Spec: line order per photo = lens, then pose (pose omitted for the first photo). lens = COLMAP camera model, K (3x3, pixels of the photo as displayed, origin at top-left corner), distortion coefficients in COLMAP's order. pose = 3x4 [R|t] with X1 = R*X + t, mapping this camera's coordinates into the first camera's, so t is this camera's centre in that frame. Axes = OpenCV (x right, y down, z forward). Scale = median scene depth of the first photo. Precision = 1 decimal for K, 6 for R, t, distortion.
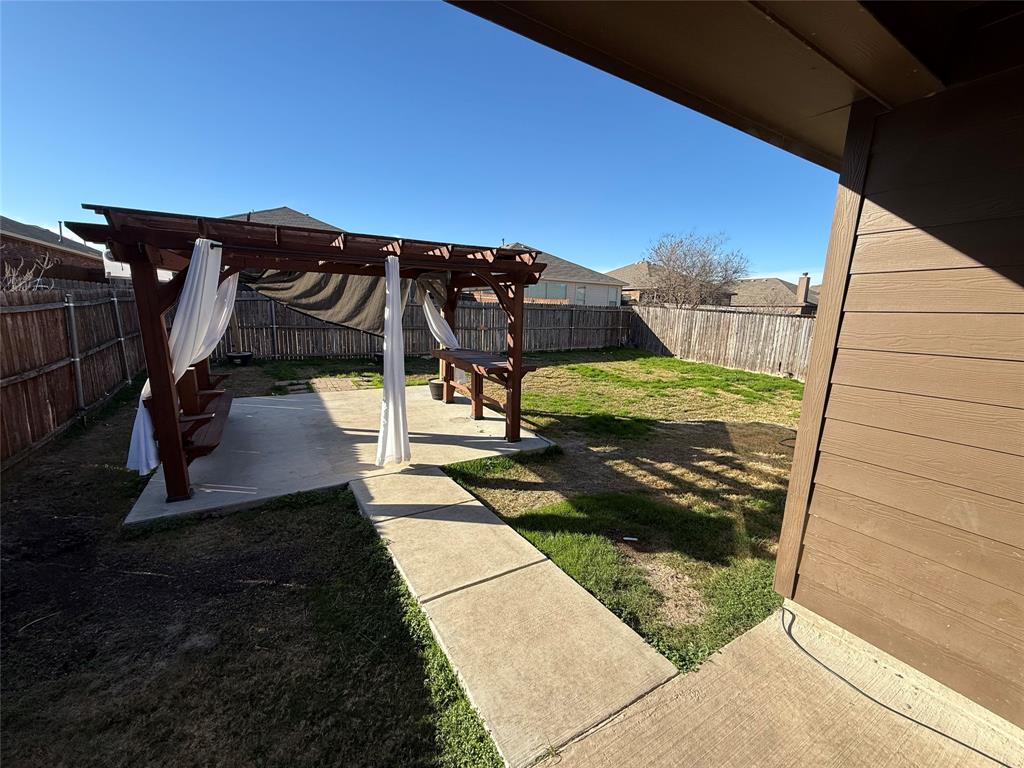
lens RADIAL K [[406.8, 0, 508.7], [0, 406.8, 381.5], [0, 0, 1]] dist [0.000851, 0.000109]
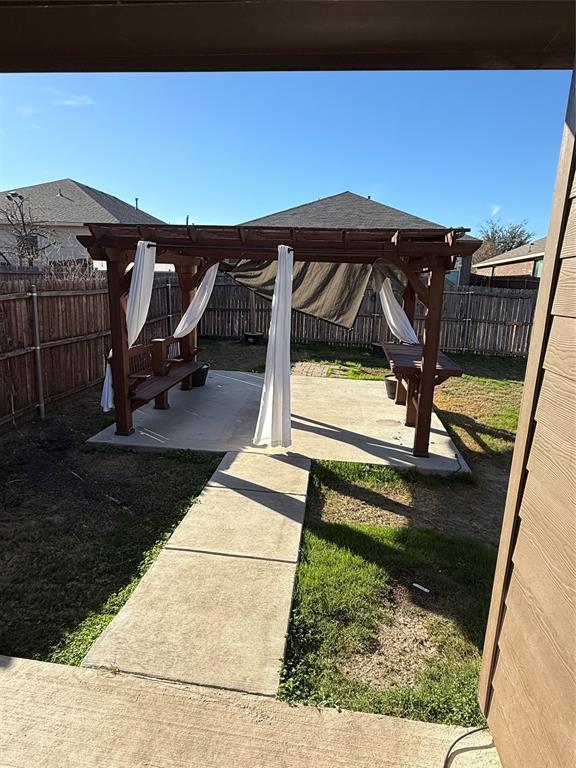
lens RADIAL K [[469.5, 0, 288.9], [0, 469.5, 385.7], [0, 0, 1]] dist [0.004159, 0.004125]
pose [[0.790472, 0.132634, -0.597965, 0.455398], [-0.123919, 0.990715, 0.055936, -0.023213], [0.599832, 0.029883, 0.799568, 0.064469]]
